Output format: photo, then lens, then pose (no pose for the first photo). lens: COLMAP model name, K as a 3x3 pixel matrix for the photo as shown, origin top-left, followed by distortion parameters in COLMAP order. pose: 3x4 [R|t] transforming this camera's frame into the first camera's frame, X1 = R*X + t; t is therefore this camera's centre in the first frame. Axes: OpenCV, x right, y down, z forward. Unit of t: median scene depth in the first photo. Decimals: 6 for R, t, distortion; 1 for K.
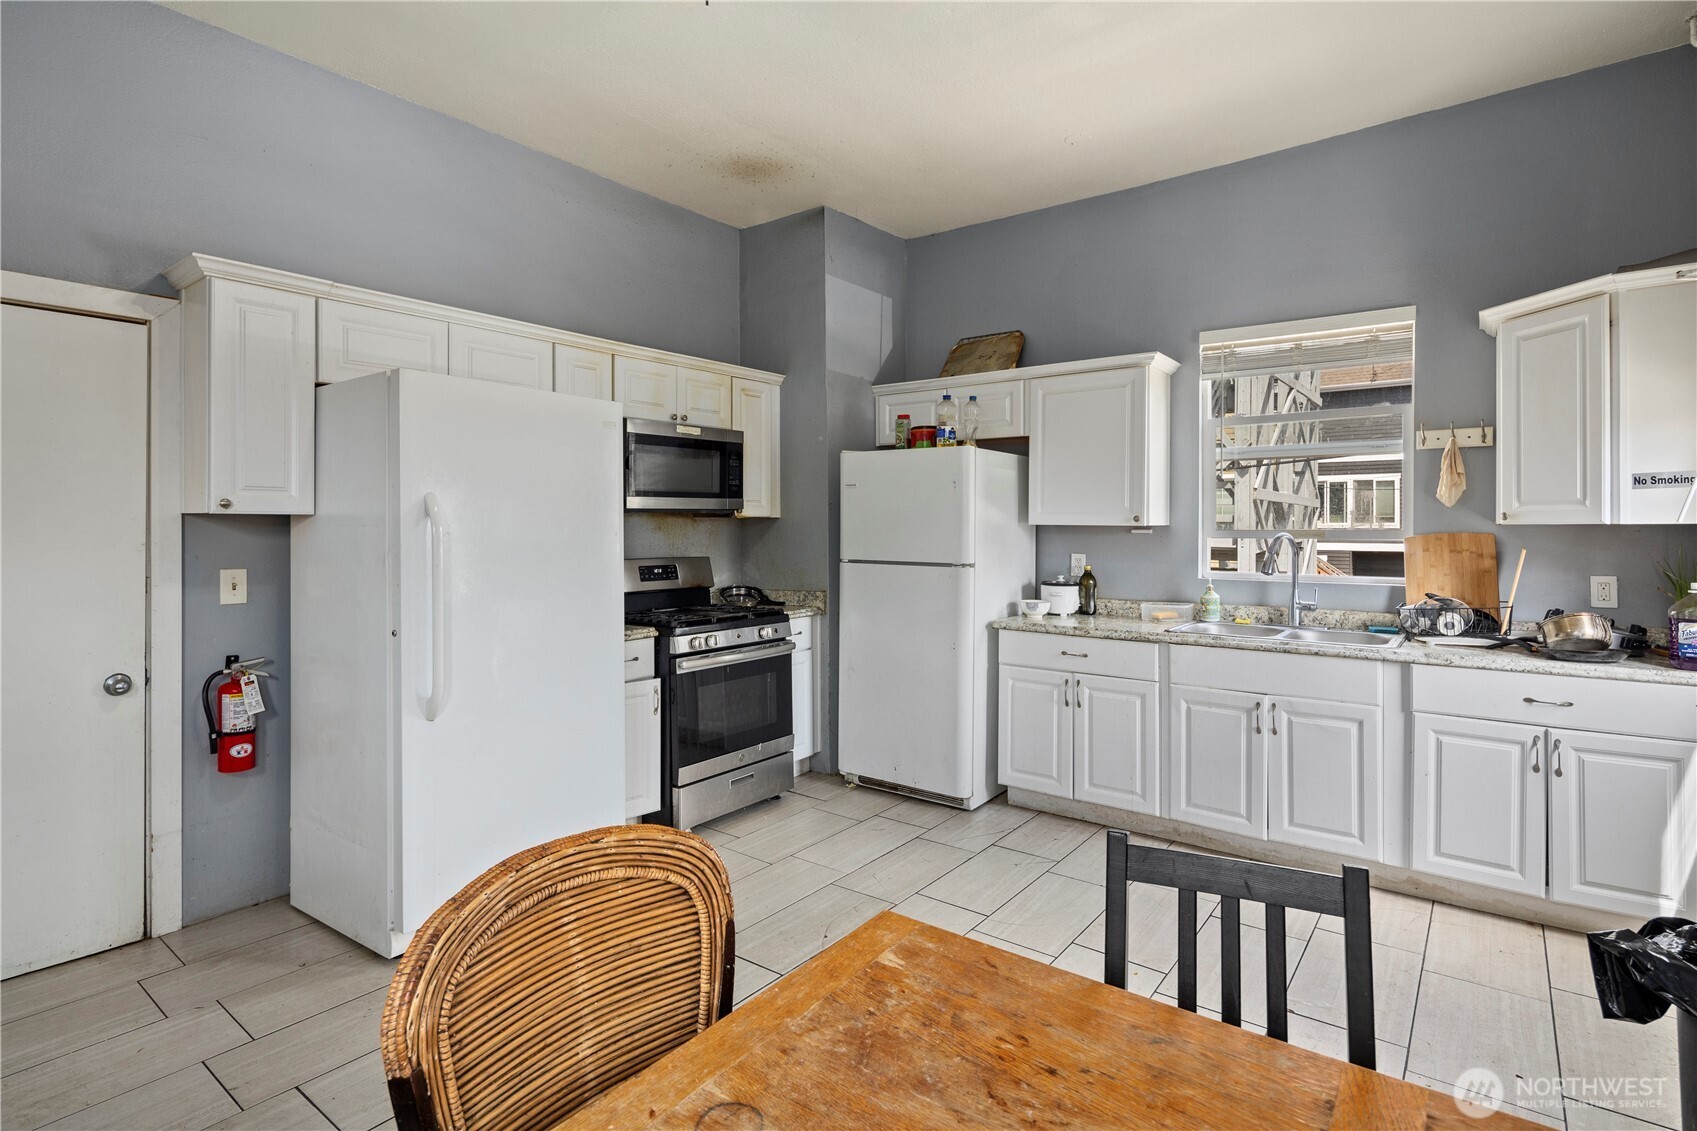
lens RADIAL K [[827.3, 0, 840.2], [0, 827.3, 524.6], [0, 0, 1]] dist [-0.001027, -0.004595]
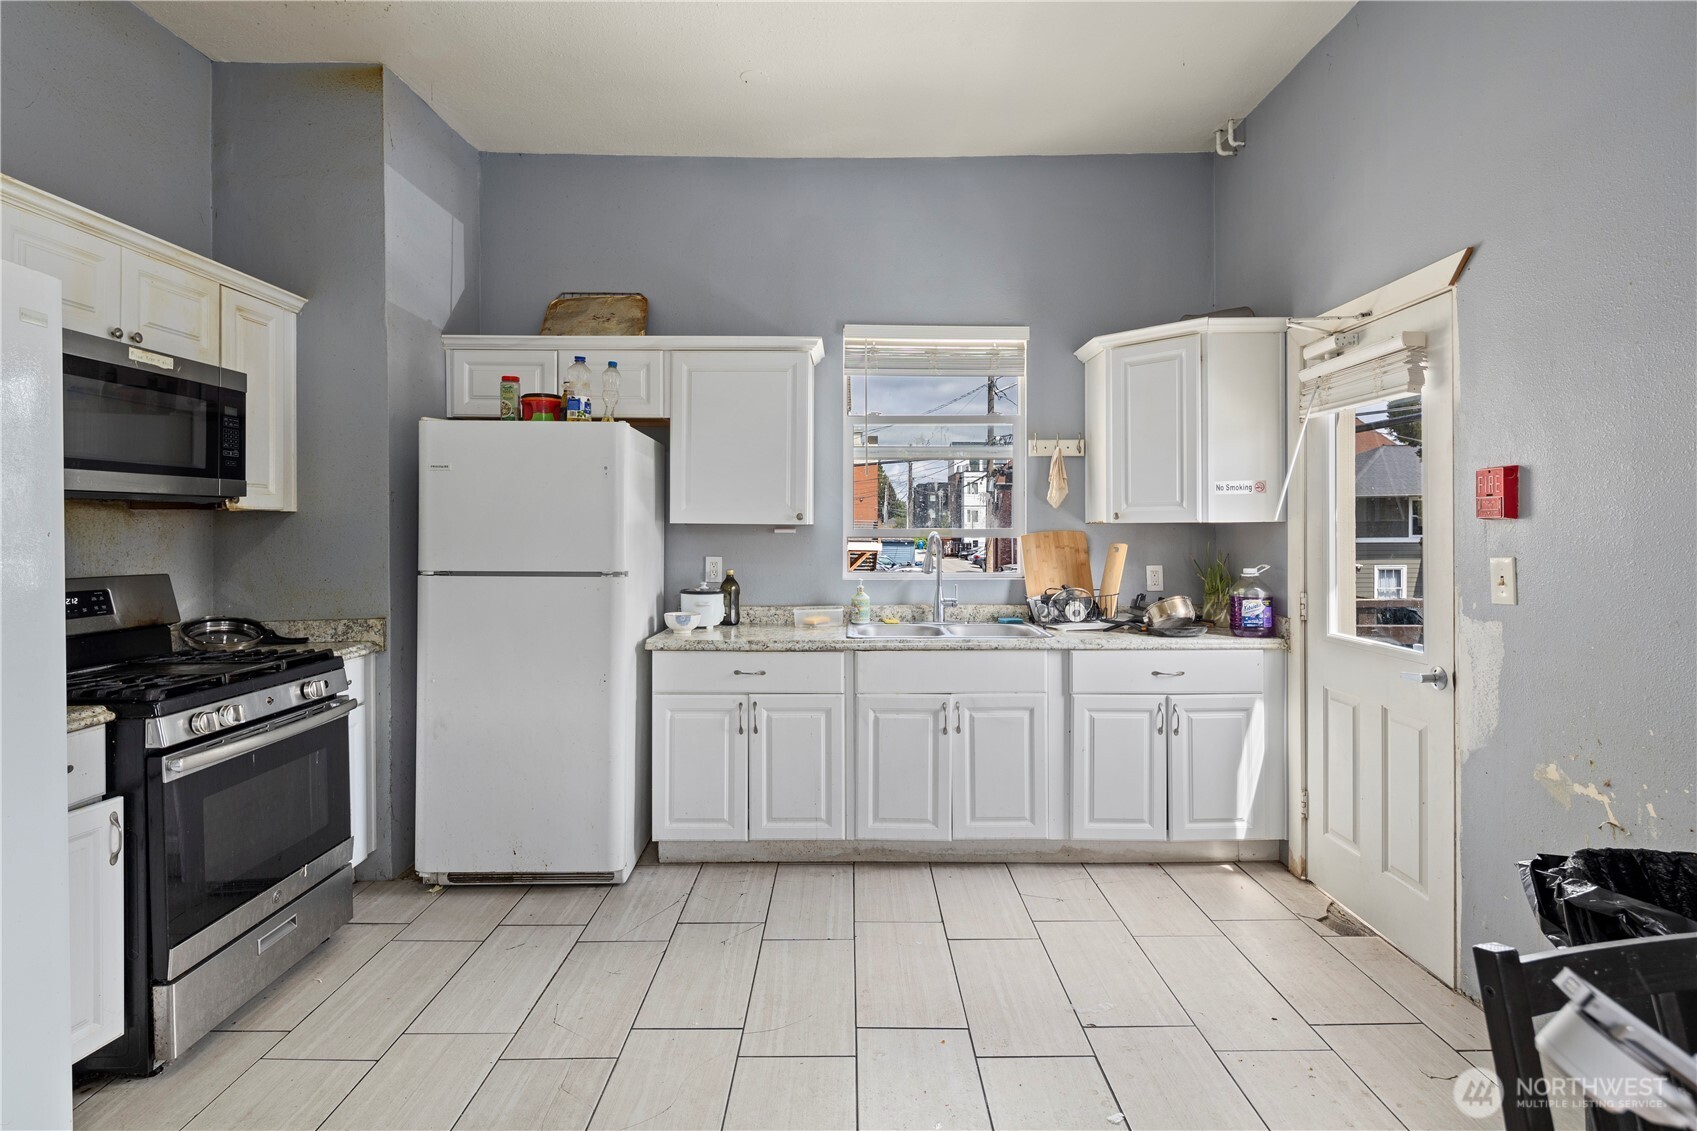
lens RADIAL K [[827.3, 0, 854.4], [0, 827.3, 528.1], [0, 0, 1]] dist [-0.001027, -0.004595]
pose [[0.786491, 0.001003, 0.617600, -0.158185], [-0.000629, 0.999999, -0.000823, 0.006145], [-0.617601, 0.000259, 0.786492, 0.242878]]
